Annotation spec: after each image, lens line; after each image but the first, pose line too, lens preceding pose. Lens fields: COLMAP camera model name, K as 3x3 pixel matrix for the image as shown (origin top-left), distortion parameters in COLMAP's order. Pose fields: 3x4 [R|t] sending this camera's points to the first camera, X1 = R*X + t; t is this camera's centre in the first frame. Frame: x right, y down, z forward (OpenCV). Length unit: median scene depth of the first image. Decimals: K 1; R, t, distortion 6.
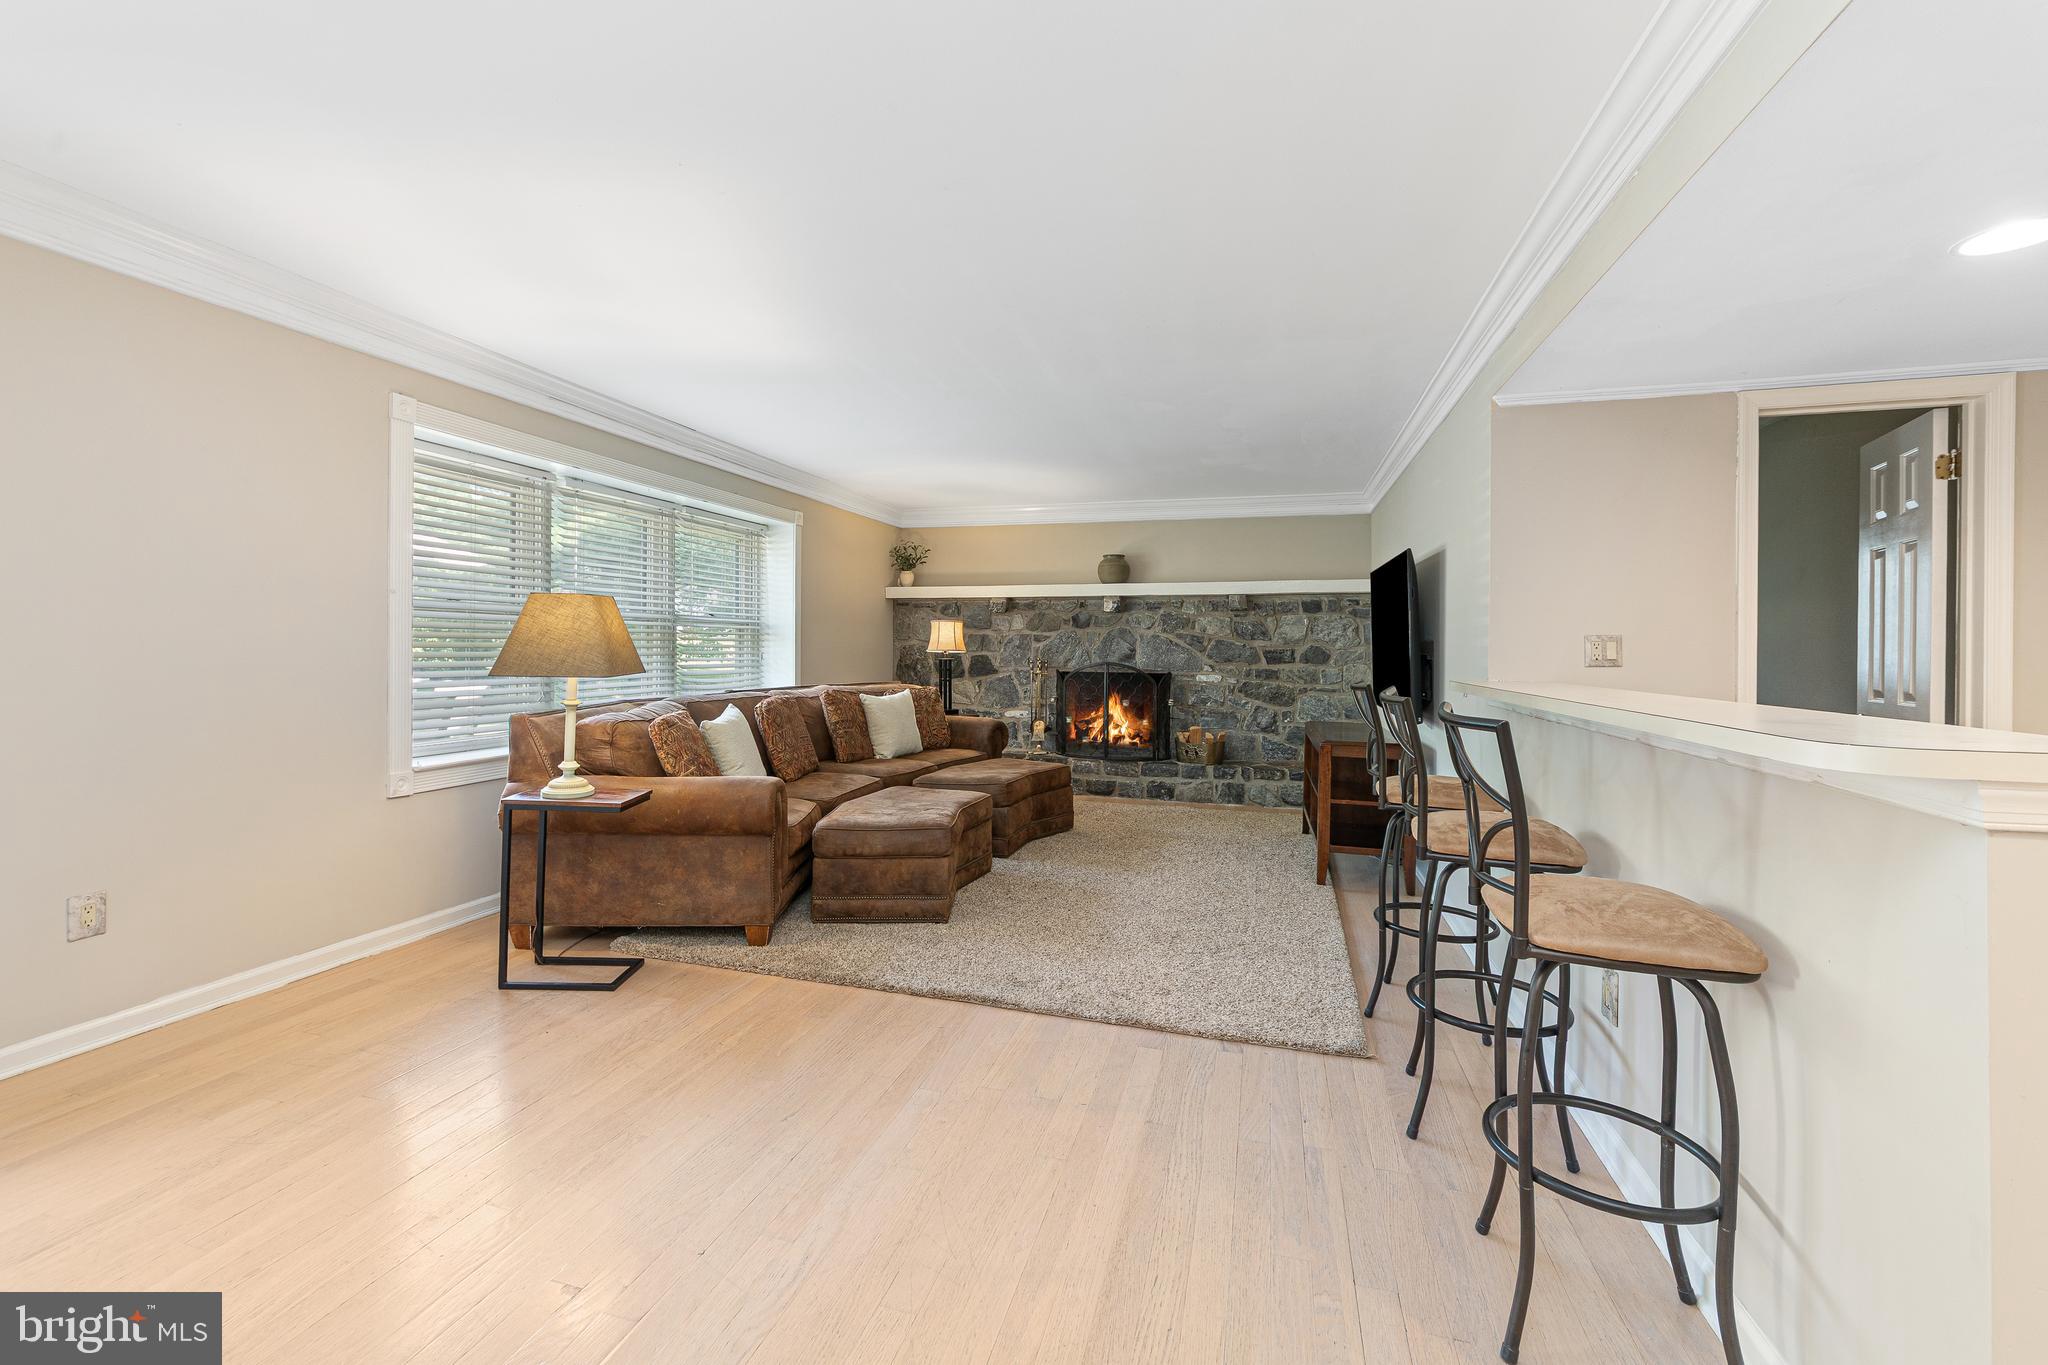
lens RADIAL K [[847.4, 0, 1029.7], [0, 847.4, 652.4], [0, 0, 1]] dist [0.001444, 0.000419]
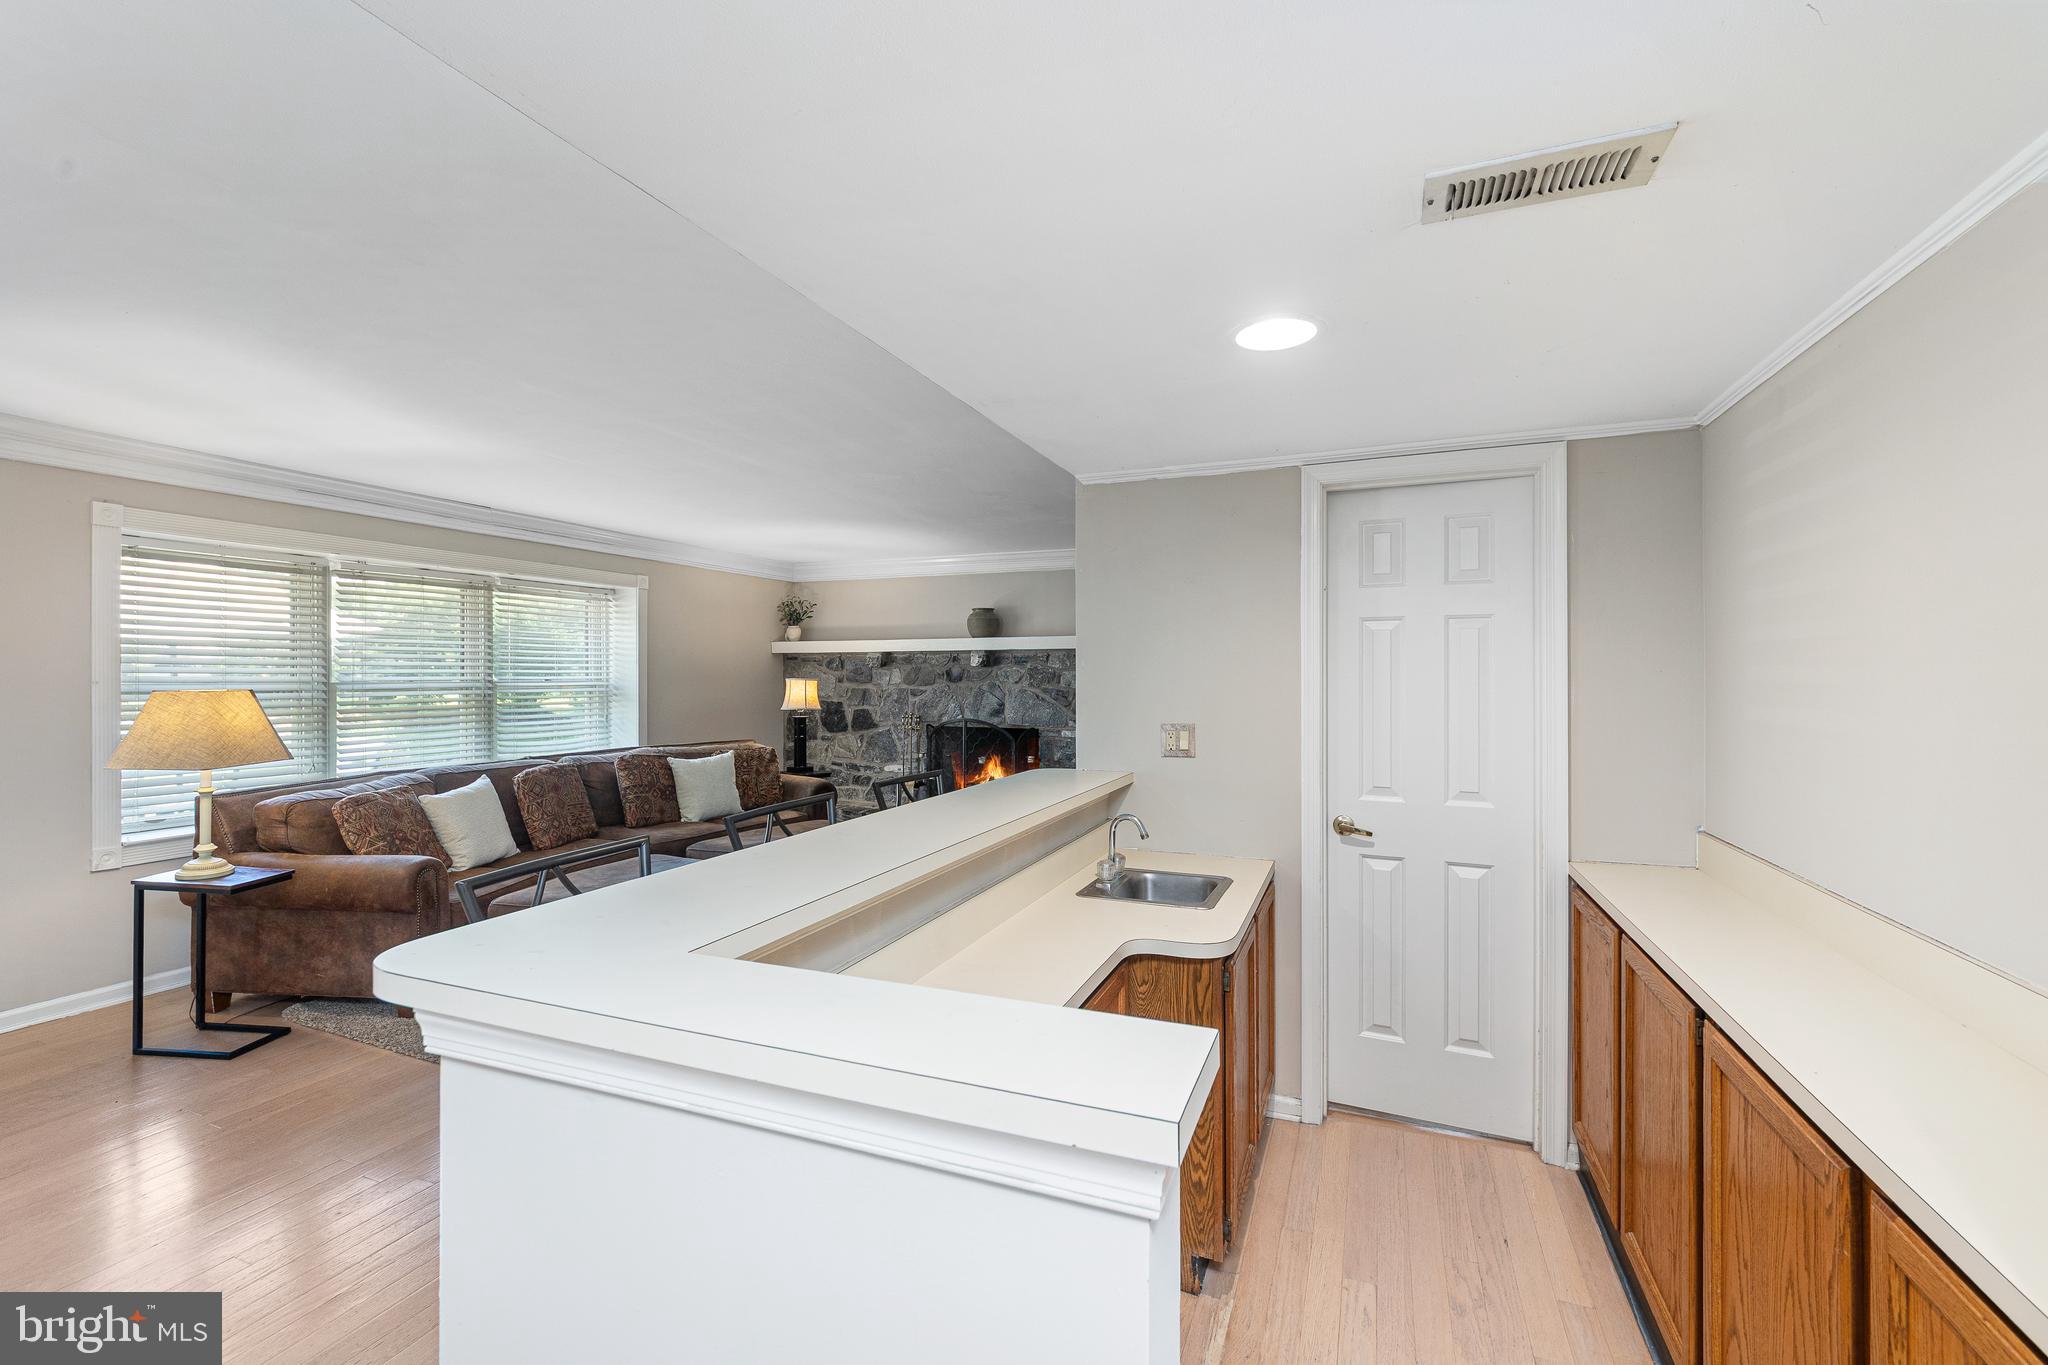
lens RADIAL K [[863.3, 0, 1025.4], [0, 863.3, 682.4], [0, 0, 1]] dist [0.000556, 0.000209]
pose [[0.994312, -0.008274, -0.106185, 0.297225], [0.008332, 0.999965, 0.000099, -0.033394], [0.106180, -0.000983, 0.994346, 0.009017]]
